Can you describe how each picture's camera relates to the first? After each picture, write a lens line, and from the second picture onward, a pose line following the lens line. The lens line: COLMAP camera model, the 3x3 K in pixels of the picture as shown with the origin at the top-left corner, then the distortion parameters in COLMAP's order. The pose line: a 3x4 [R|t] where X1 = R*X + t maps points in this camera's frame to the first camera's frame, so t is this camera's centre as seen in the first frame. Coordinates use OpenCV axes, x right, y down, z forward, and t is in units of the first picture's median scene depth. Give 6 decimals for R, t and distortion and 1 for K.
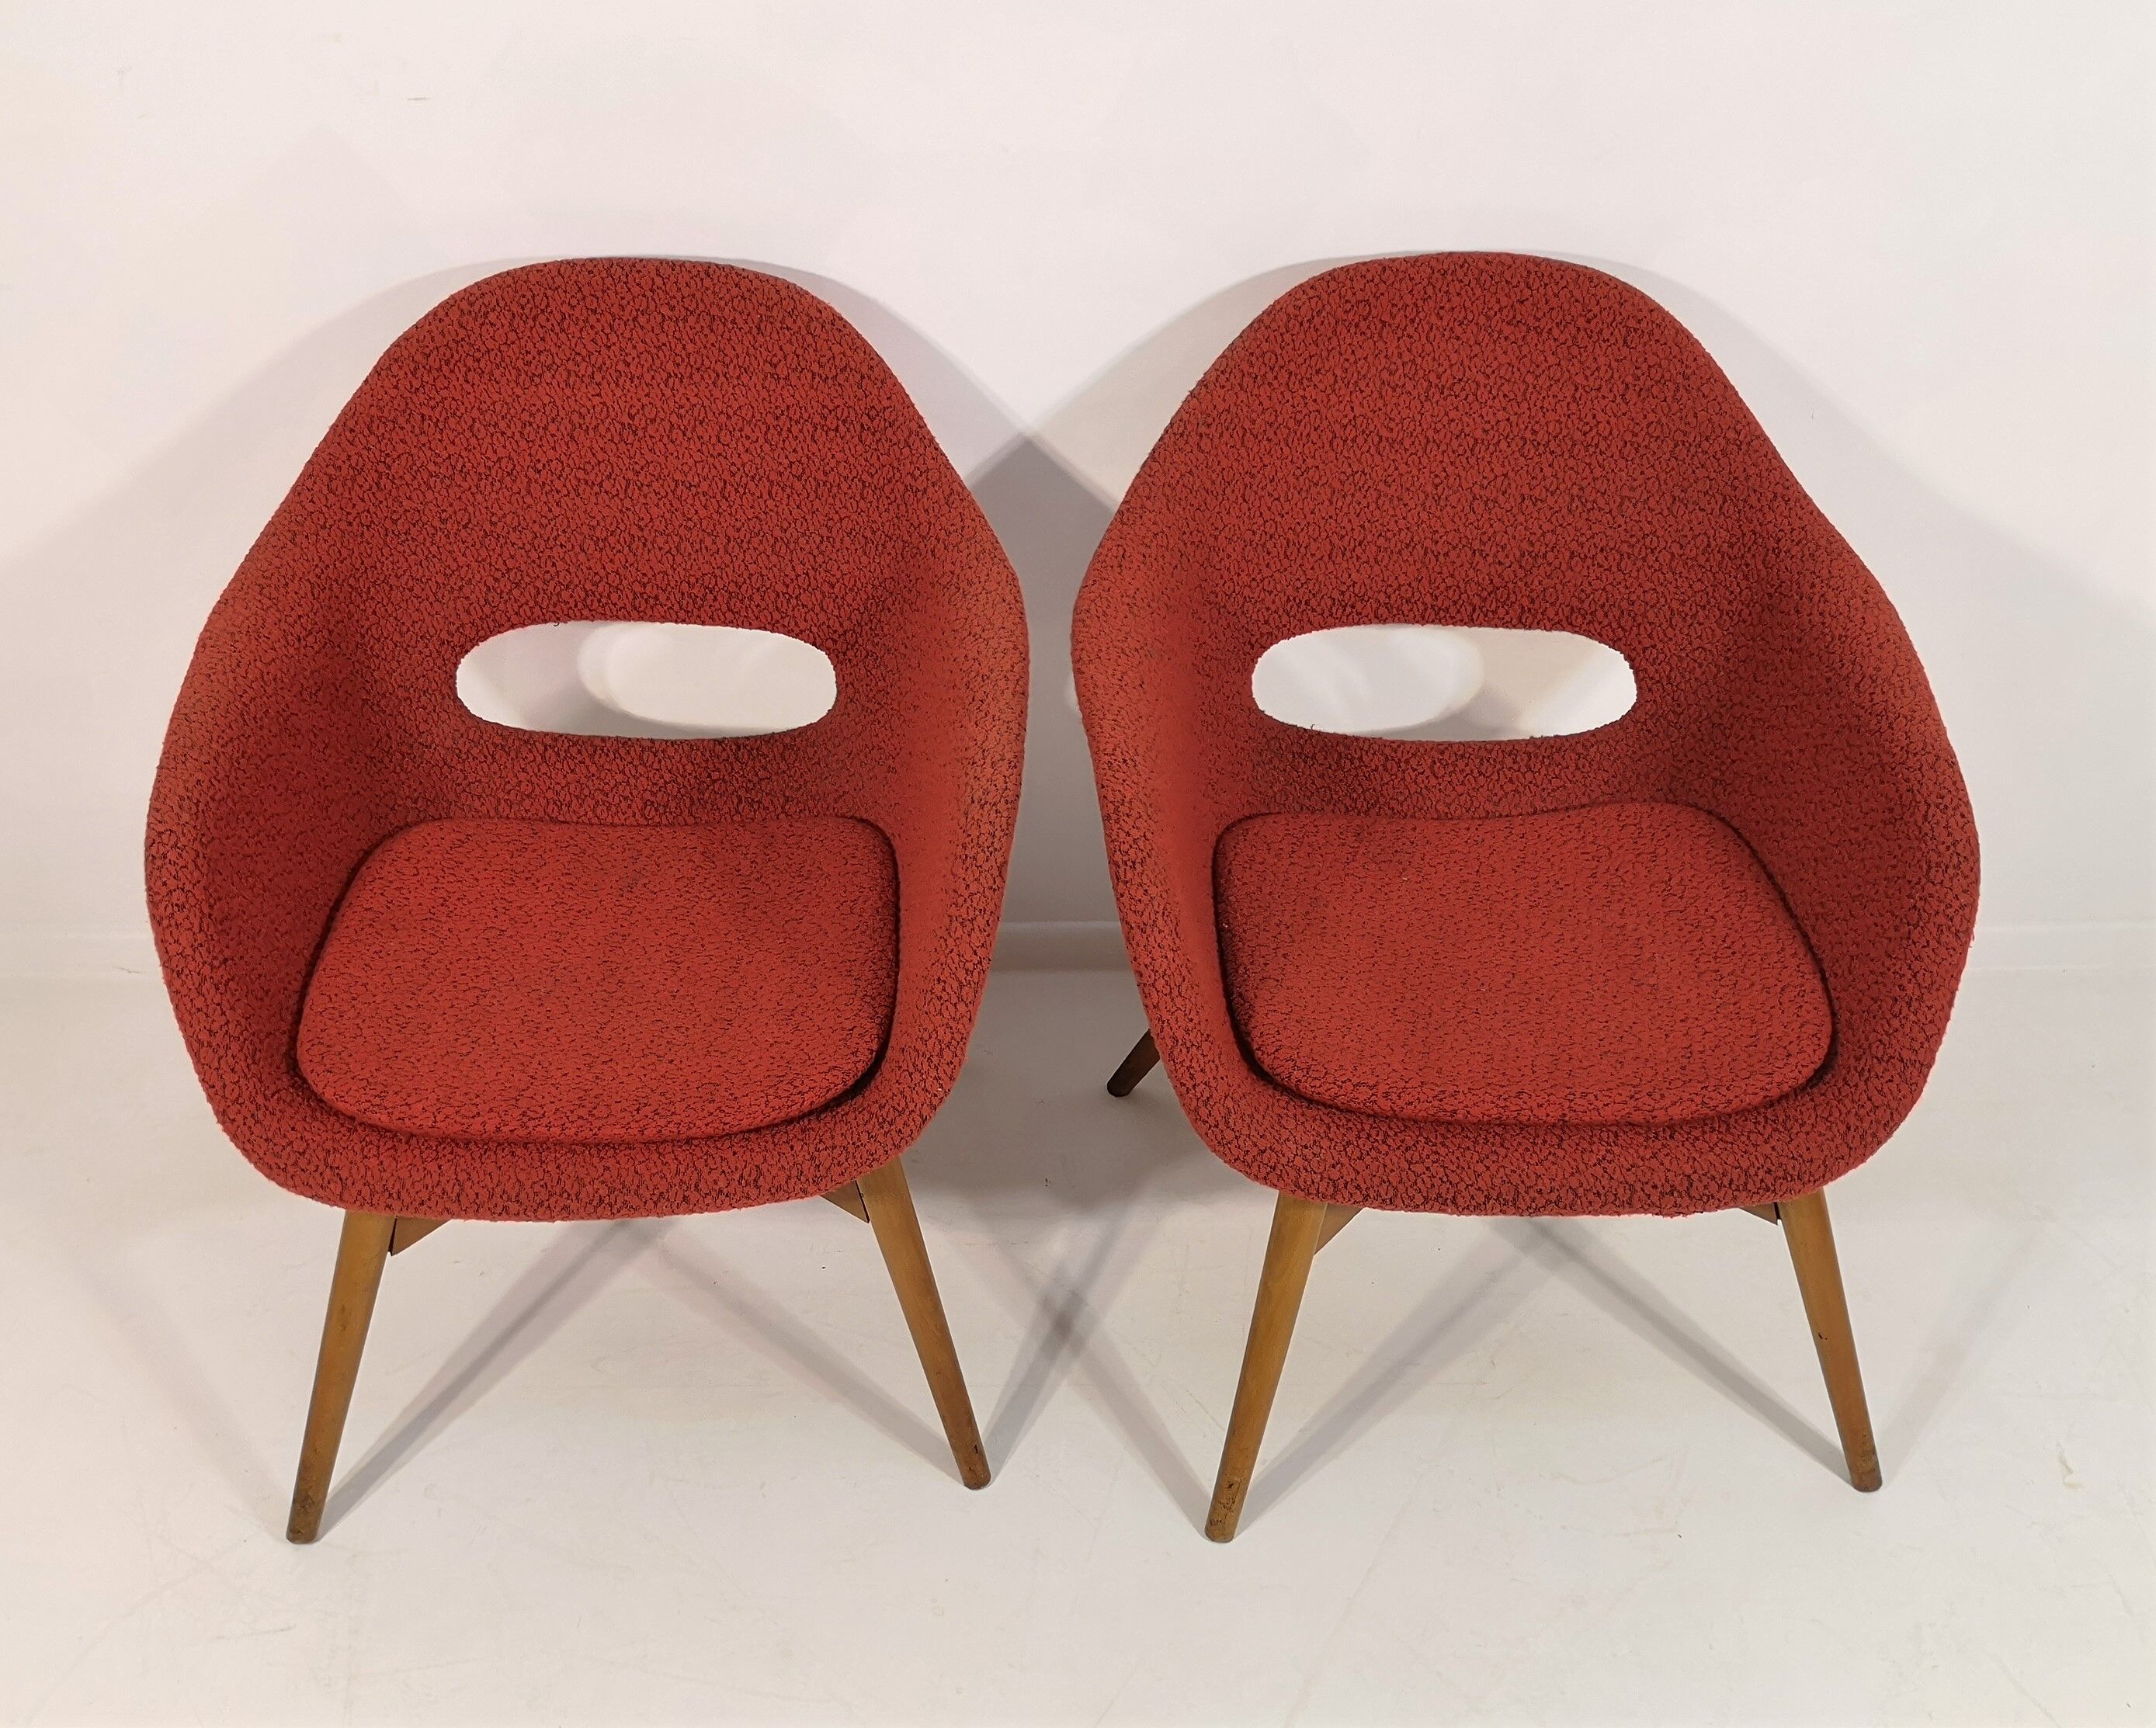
lens RADIAL K [[1822.4, 0, 1075.0], [0, 1822.4, 872.3], [0, 0, 1]] dist [0.028428, -0.014819]
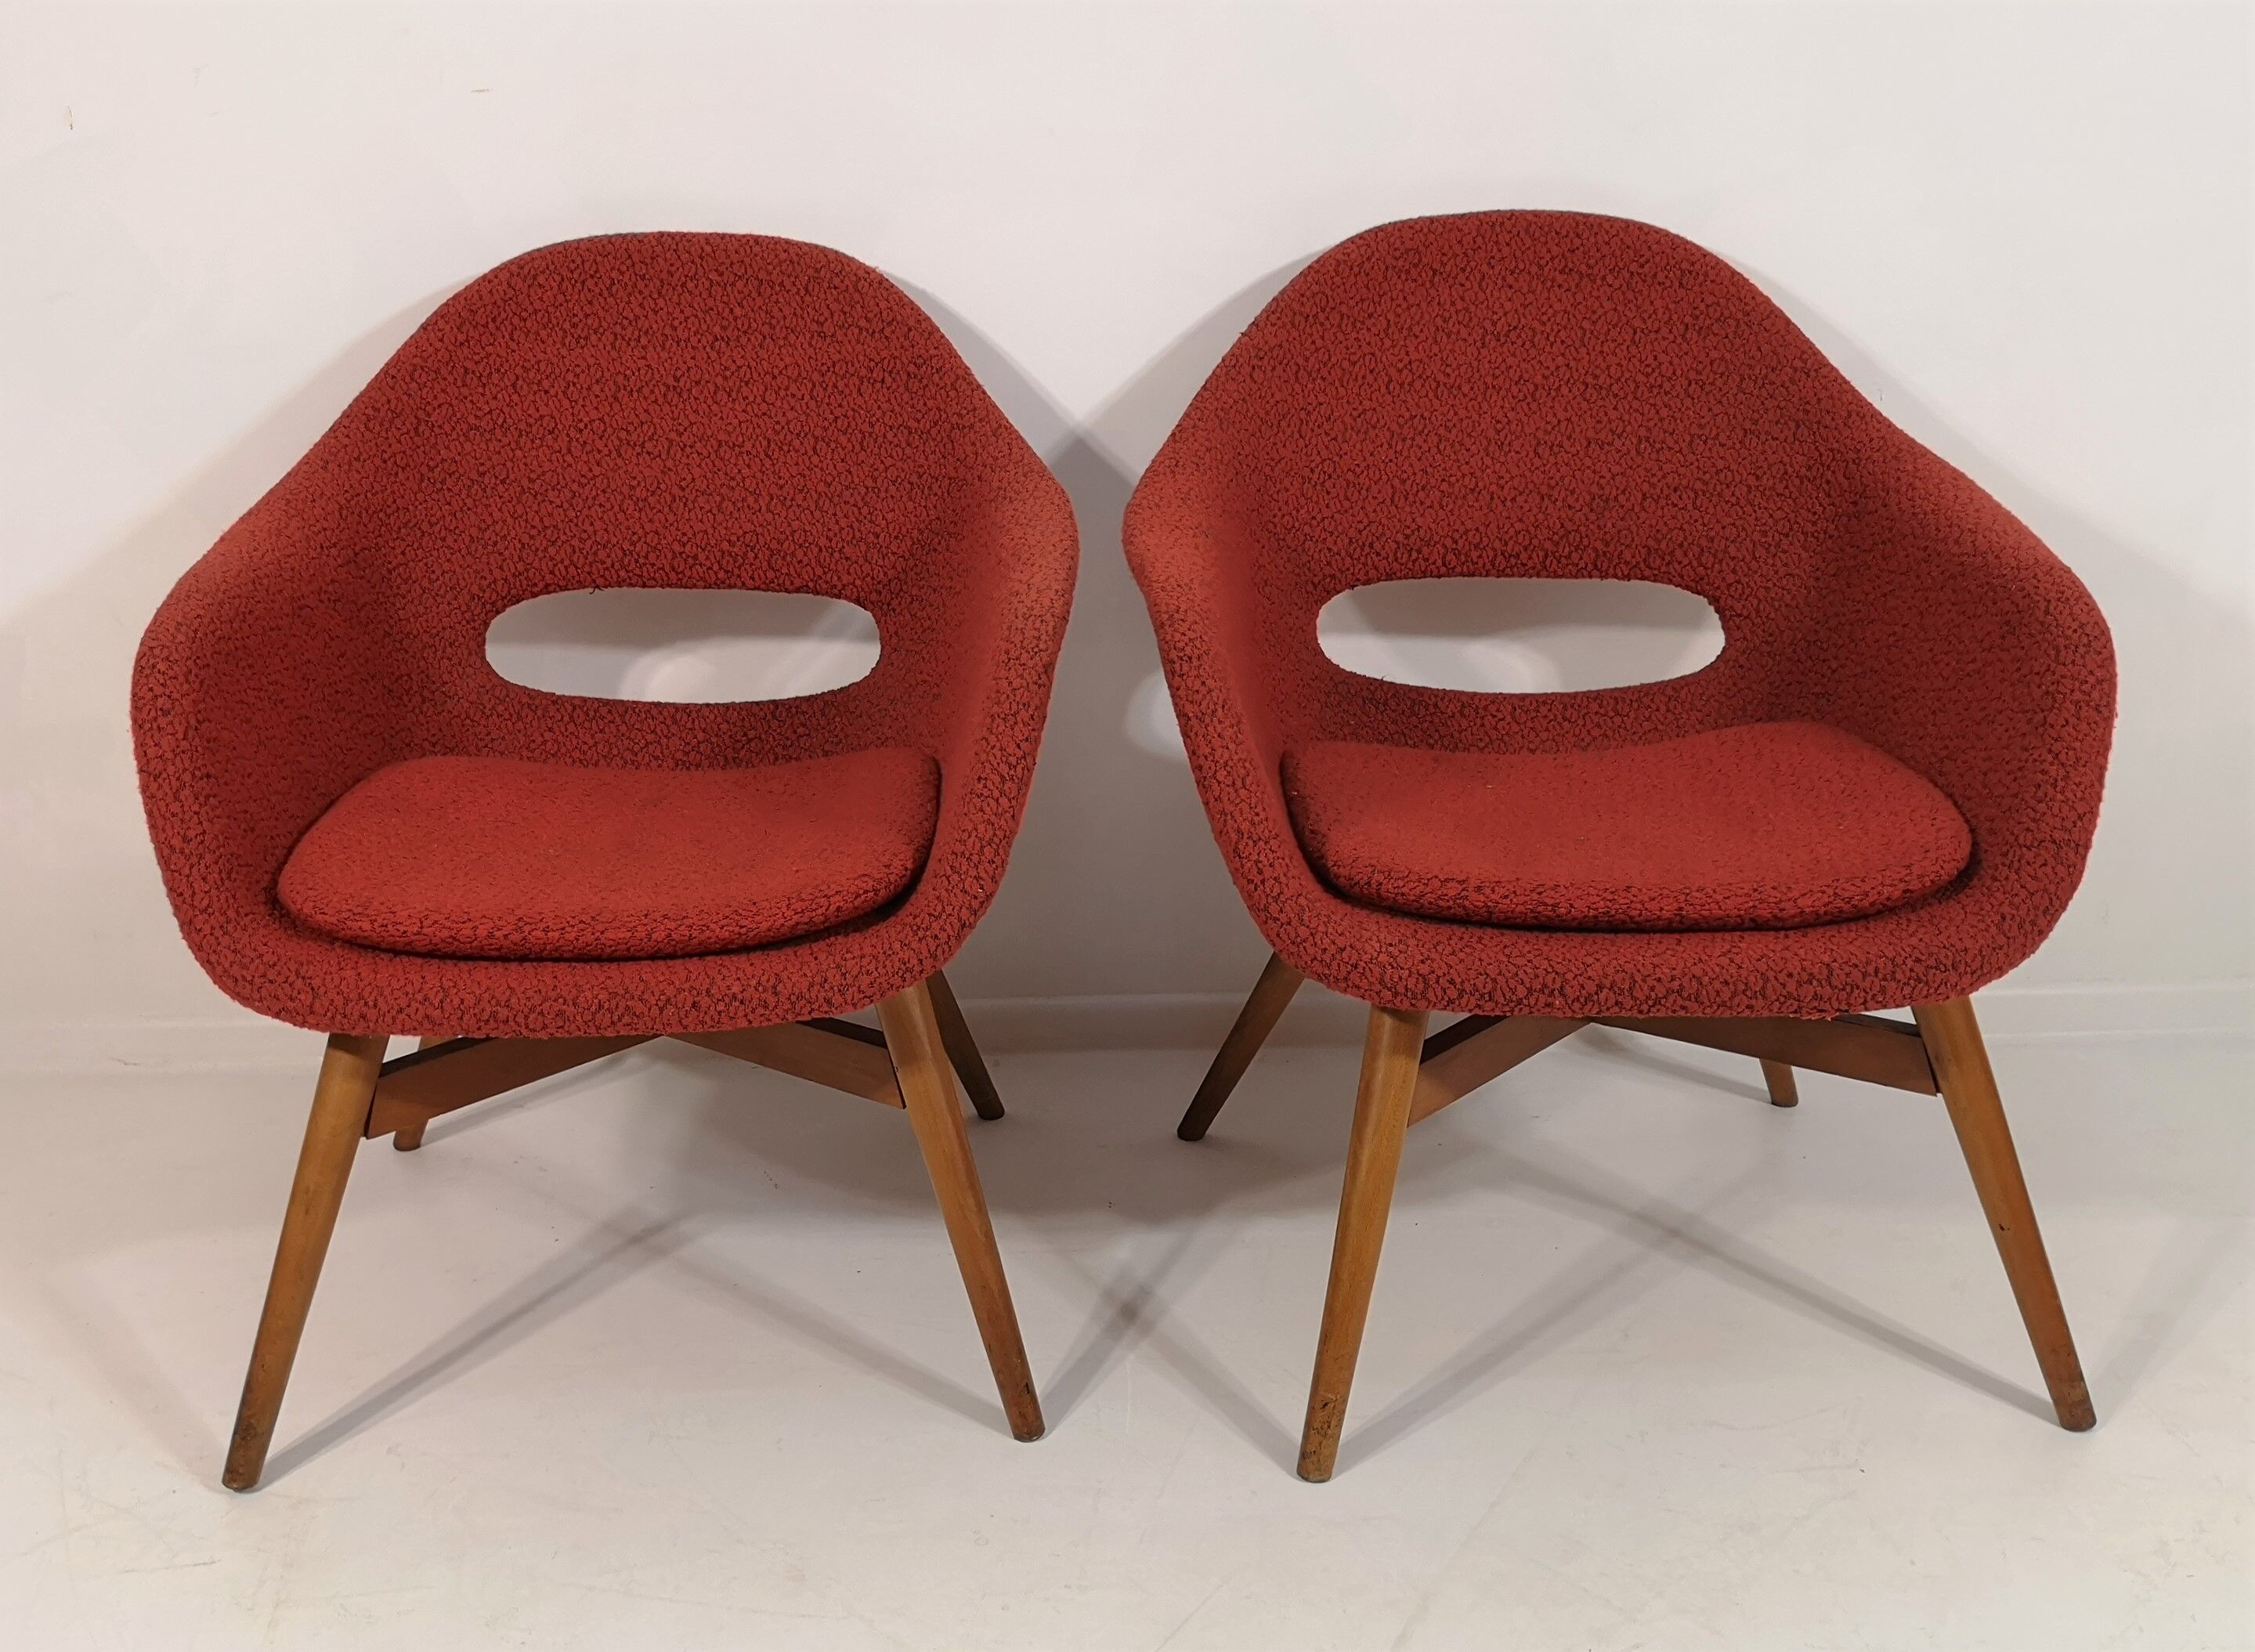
lens RADIAL K [[1888.9, 0, 1110.1], [0, 1888.9, 808.6], [0, 0, 1]] dist [0.024340, -0.010705]
pose [[0.999611, -0.020940, -0.018447, 0.006092], [0.016226, 0.973923, -0.226300, 0.224311], [0.022704, 0.225912, 0.973883, 0.064333]]
